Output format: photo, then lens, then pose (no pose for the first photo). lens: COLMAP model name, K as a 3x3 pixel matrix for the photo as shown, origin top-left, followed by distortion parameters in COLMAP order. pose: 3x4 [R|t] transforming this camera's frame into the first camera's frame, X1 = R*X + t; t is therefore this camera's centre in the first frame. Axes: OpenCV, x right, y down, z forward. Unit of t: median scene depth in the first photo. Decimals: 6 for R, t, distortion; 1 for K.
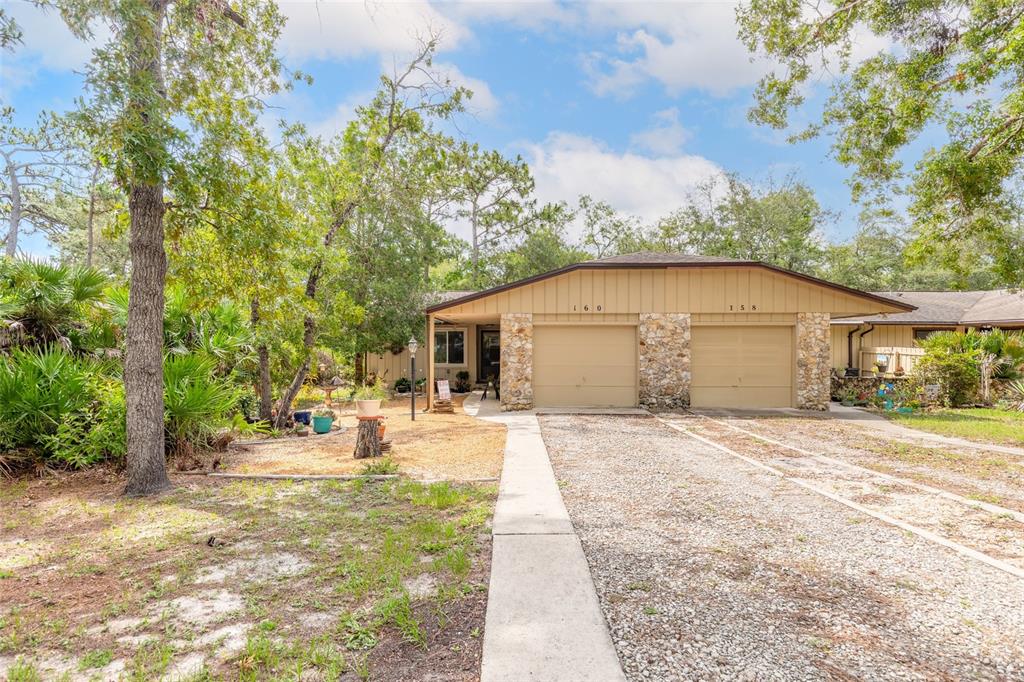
lens RADIAL K [[574.2, 0, 508.6], [0, 574.2, 345.7], [0, 0, 1]] dist [-0.004838, -0.000317]
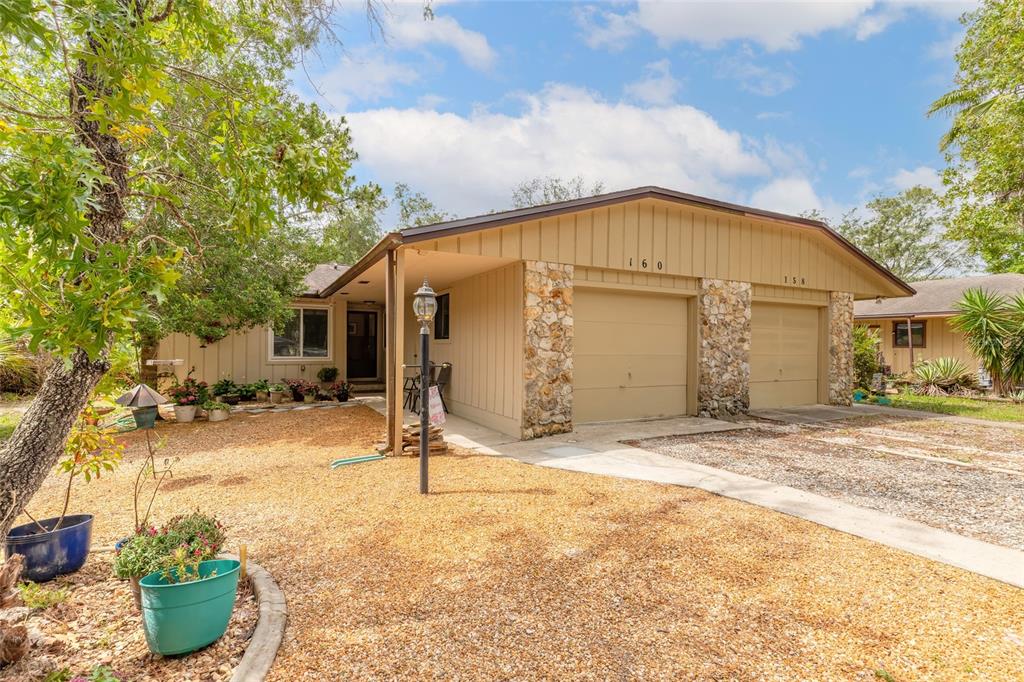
lens RADIAL K [[468.9, 0, 507.0], [0, 468.9, 343.6], [0, 0, 1]] dist [0.006296, 0.000511]
pose [[0.876061, 0.008533, 0.482126, -0.245270], [-0.006815, 0.999963, -0.005316, 0.026002], [-0.482153, 0.001371, 0.876086, 0.619667]]
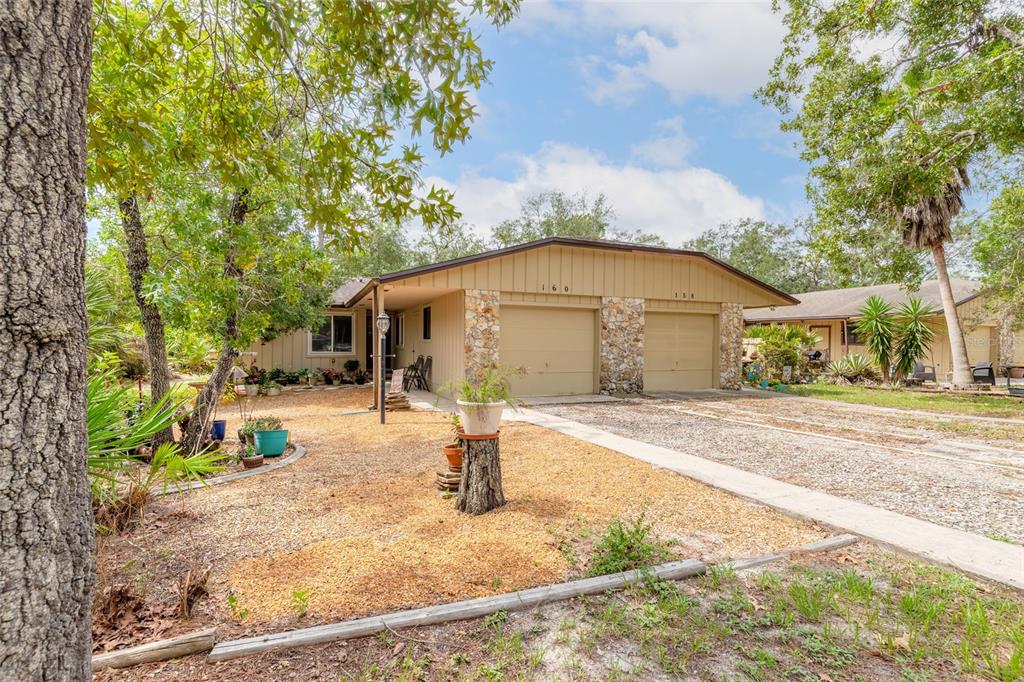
lens RADIAL K [[468.9, 0, 511.6], [0, 468.9, 344.4], [0, 0, 1]] dist [0.006296, 0.000511]
pose [[0.908072, 0.004538, 0.418790, -0.242022], [-0.007079, 0.999965, 0.004514, 0.021843], [-0.418755, -0.007063, 0.908072, 0.342700]]
